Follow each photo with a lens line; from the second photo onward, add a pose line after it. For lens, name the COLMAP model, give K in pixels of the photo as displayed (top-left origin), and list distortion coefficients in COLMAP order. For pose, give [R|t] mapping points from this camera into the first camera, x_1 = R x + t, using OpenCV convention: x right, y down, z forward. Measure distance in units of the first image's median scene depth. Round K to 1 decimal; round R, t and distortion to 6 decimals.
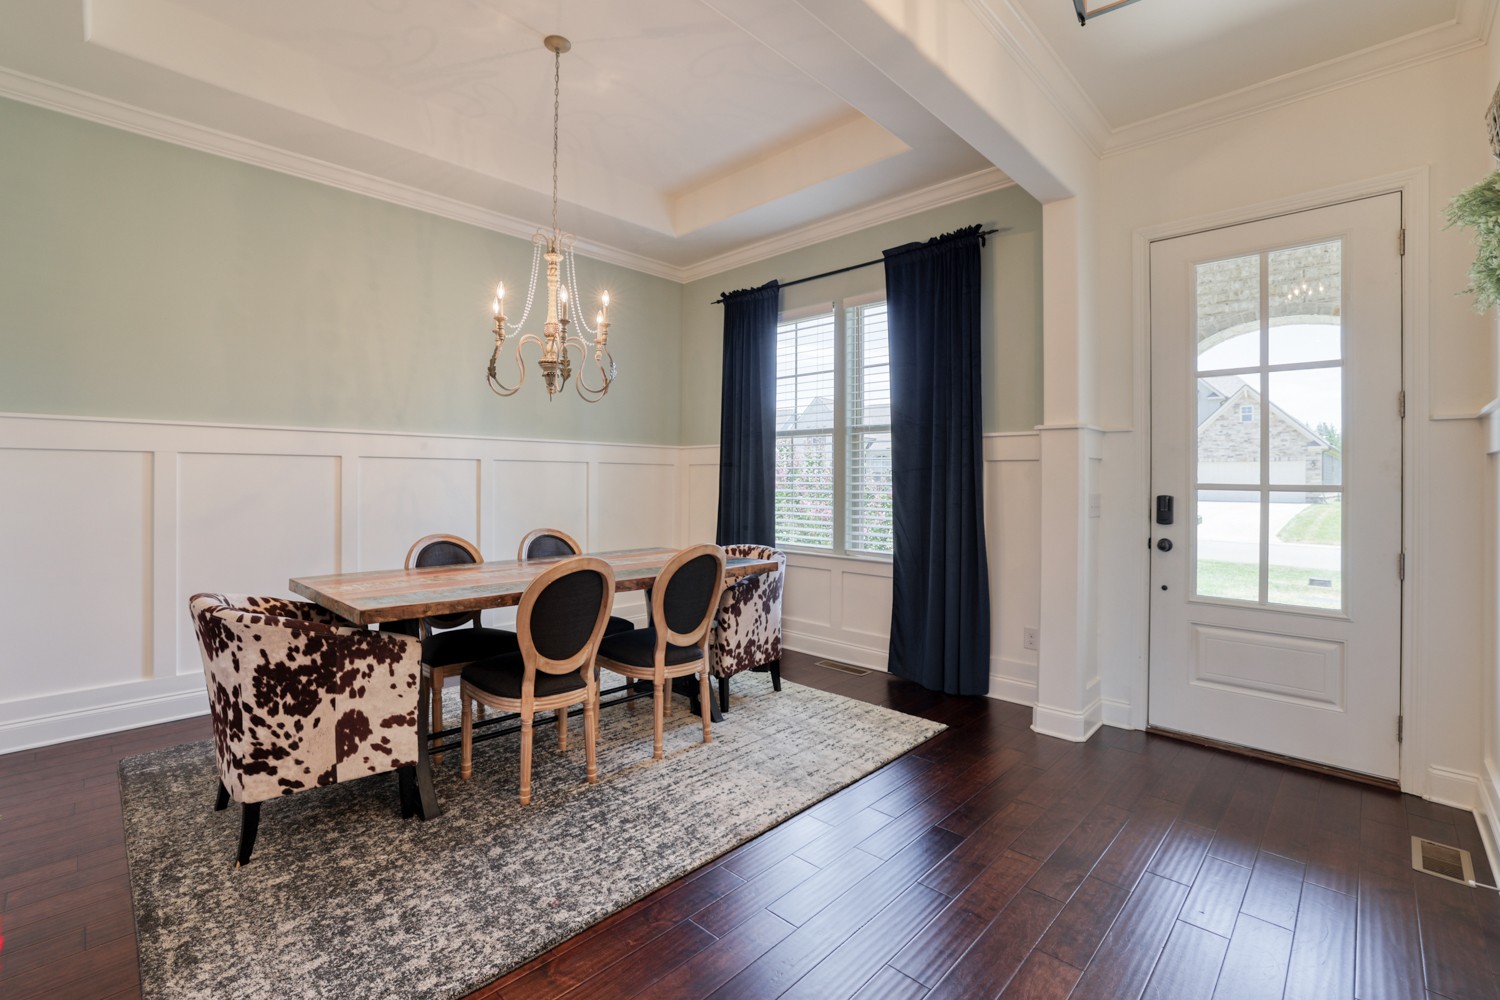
lens RADIAL K [[657.3, 0, 770.6], [0, 657.3, 485.1], [0, 0, 1]] dist [-0.043720, 0.005320]
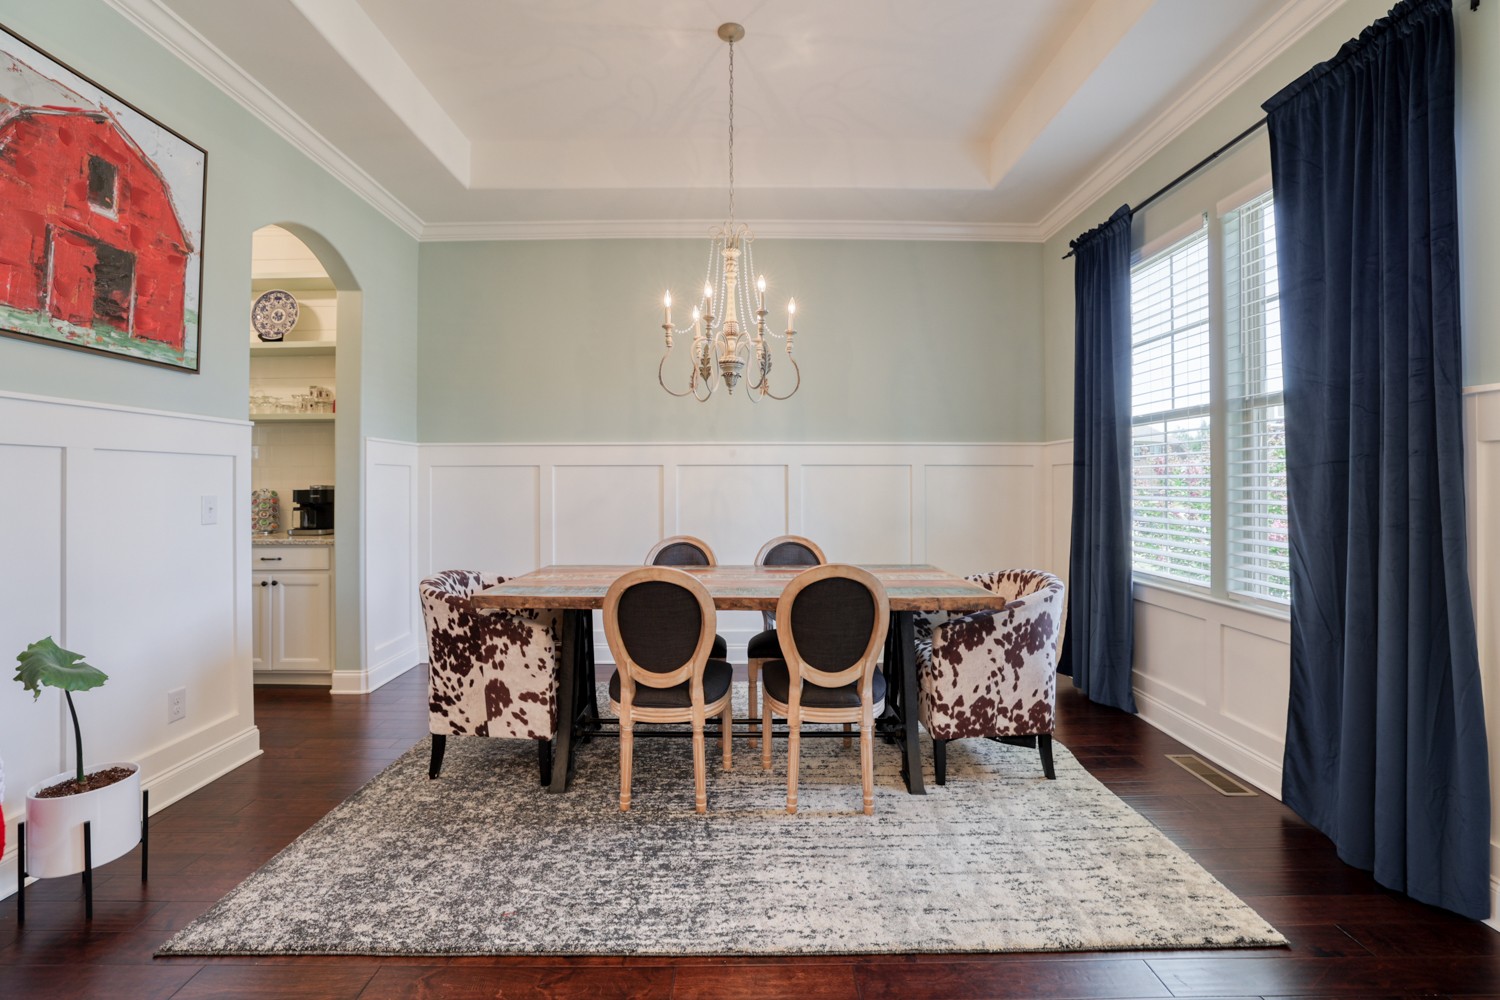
lens RADIAL K [[657.3, 0, 744.1], [0, 657.3, 486.5], [0, 0, 1]] dist [-0.043720, 0.005320]
pose [[0.690662, -0.003007, -0.723172, 0.369527], [-0.000505, 0.999989, -0.004641, -0.000769], [0.723178, 0.003571, 0.690653, 0.341994]]
